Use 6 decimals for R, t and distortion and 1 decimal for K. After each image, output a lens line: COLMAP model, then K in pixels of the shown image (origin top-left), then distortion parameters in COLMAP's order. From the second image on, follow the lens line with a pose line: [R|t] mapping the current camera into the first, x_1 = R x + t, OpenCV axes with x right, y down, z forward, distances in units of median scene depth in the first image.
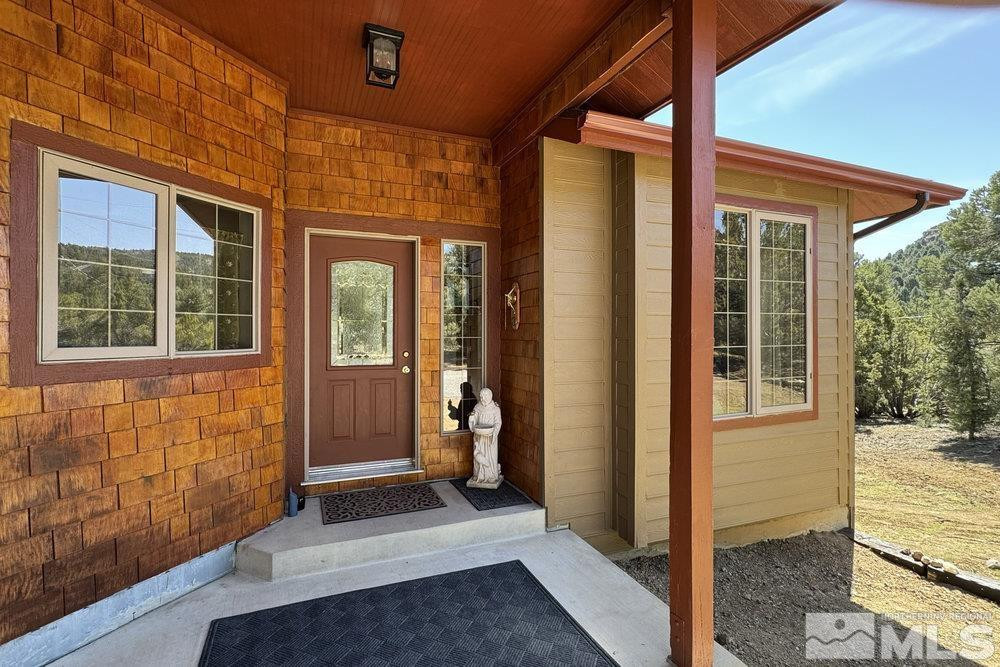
lens RADIAL K [[489.8, 0, 500.0], [0, 489.8, 333.5], [0, 0, 1]] dist [0.003530, 0.000746]
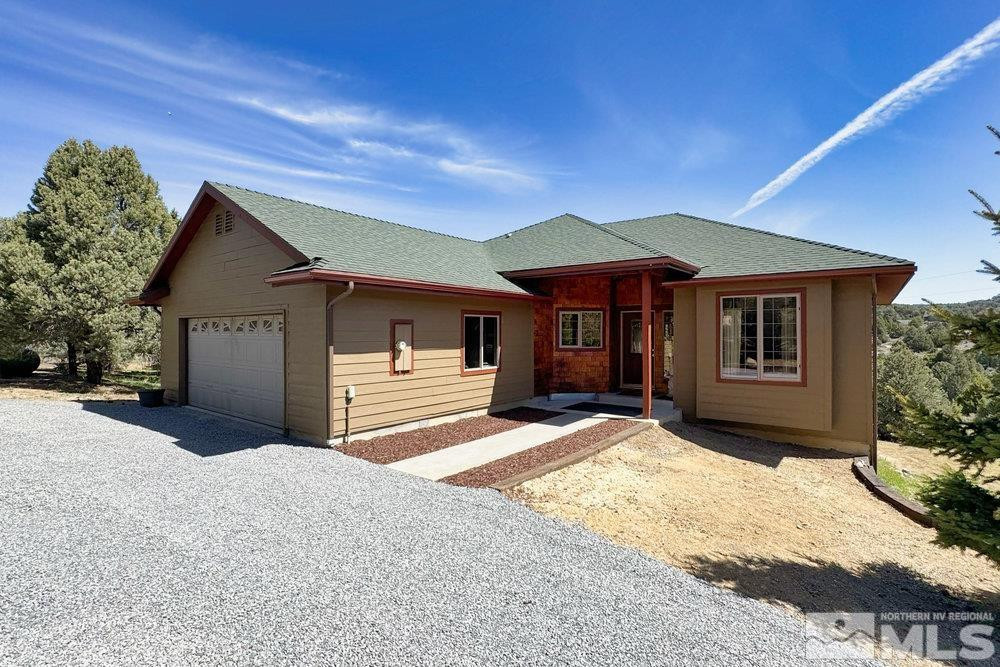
lens RADIAL K [[489.8, 0, 500.0], [0, 489.8, 333.5], [0, 0, 1]] dist [0.003530, 0.000746]
pose [[0.502515, 0.003632, -0.864561, 2.693801], [-0.002780, 0.999993, 0.002585, -0.088277], [0.864564, 0.001104, 0.502522, -1.819039]]
